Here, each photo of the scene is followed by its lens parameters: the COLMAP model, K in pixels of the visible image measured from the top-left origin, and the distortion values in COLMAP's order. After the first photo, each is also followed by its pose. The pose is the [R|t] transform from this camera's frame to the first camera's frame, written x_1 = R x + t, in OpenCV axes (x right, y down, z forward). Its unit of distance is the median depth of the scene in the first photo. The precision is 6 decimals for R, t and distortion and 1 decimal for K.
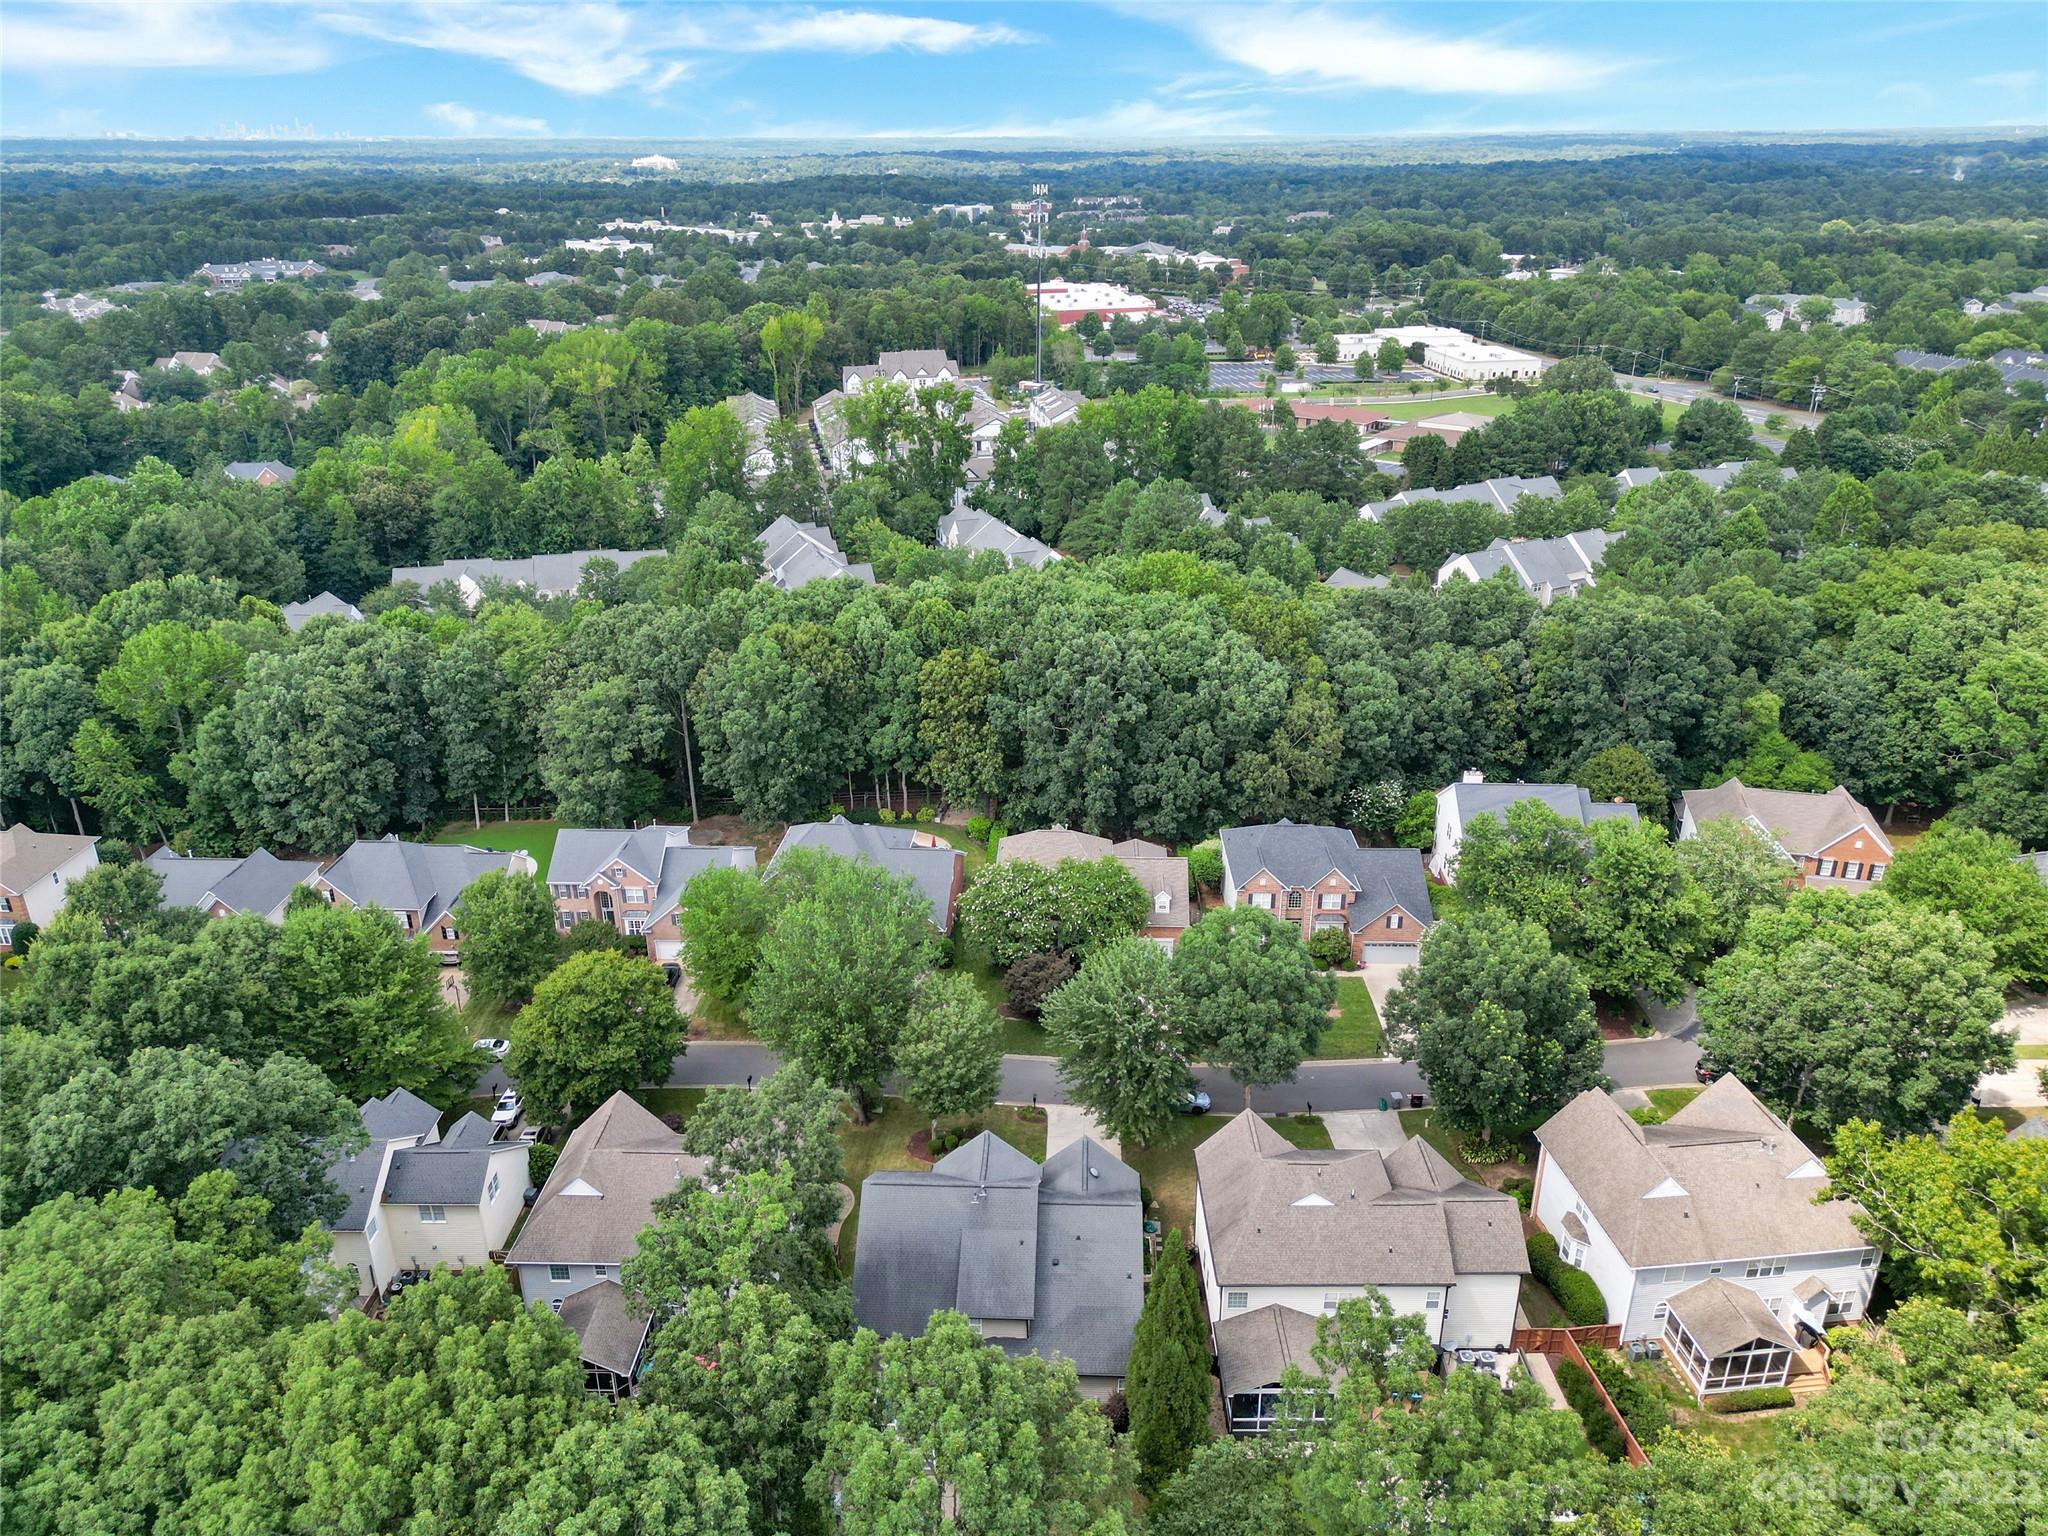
lens RADIAL K [[1560.9, 0, 1024.0], [0, 1560.9, 768.0], [0, 0, 1]] dist [0.027660, -0.001238]
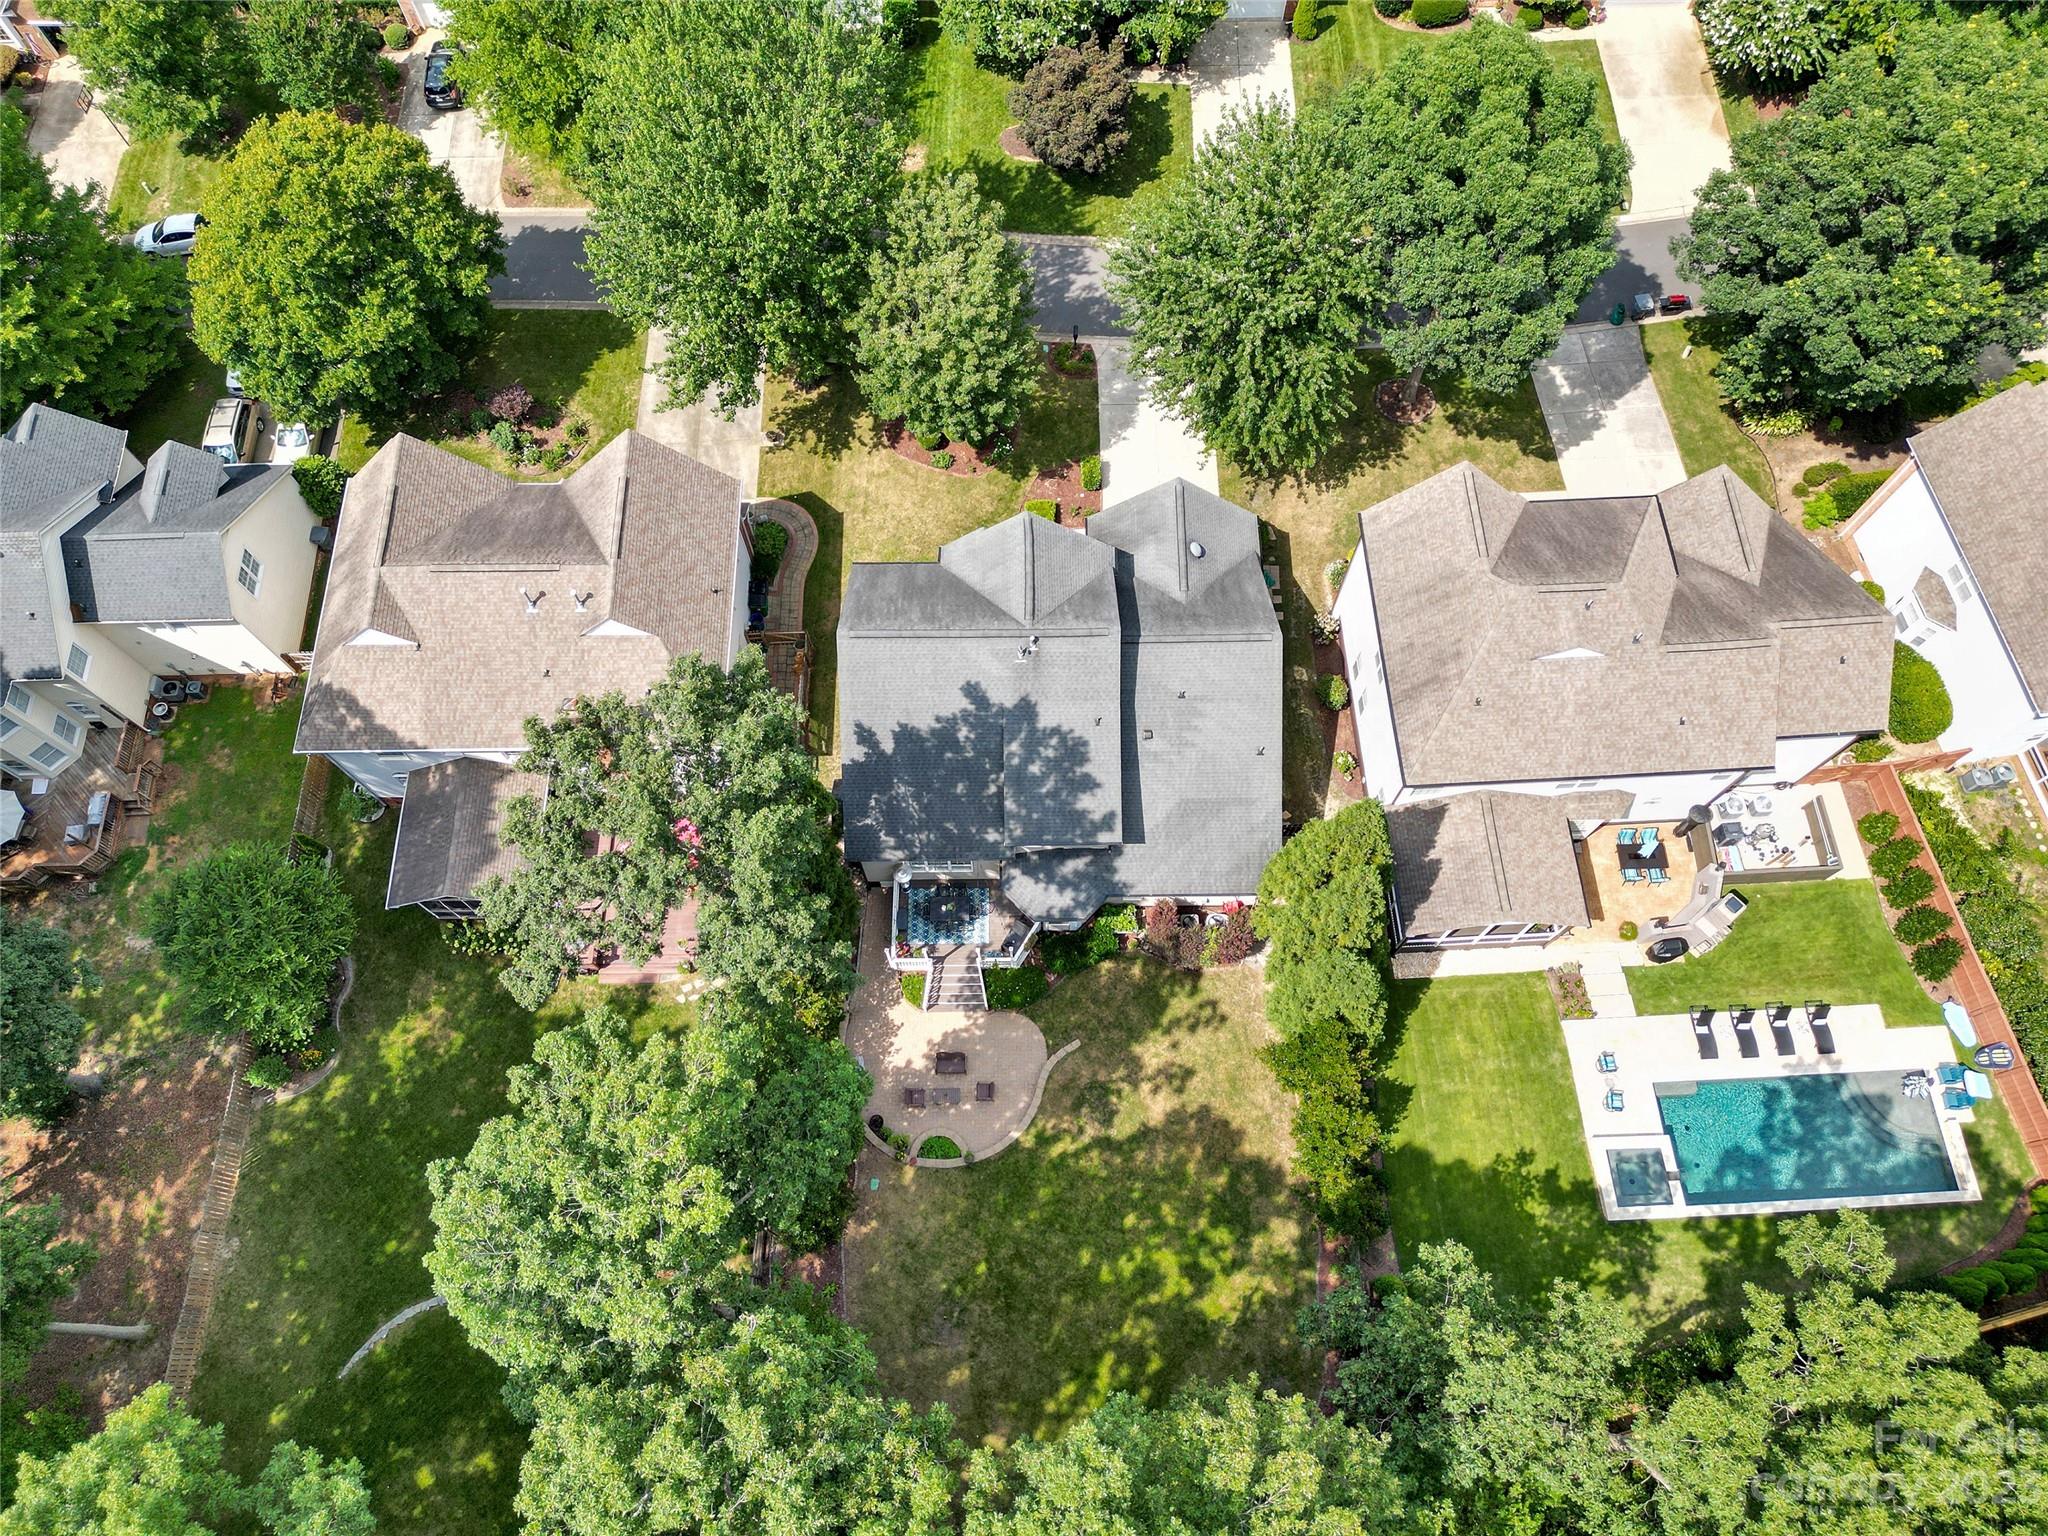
lens RADIAL K [[1560.9, 0, 1024.0], [0, 1560.9, 768.0], [0, 0, 1]] dist [0.027660, -0.001238]
pose [[0.998714, -0.046297, 0.020673, -0.039115], [0.019872, 0.732522, 0.680454, -0.100117], [-0.046646, -0.679168, 0.732499, 0.465526]]
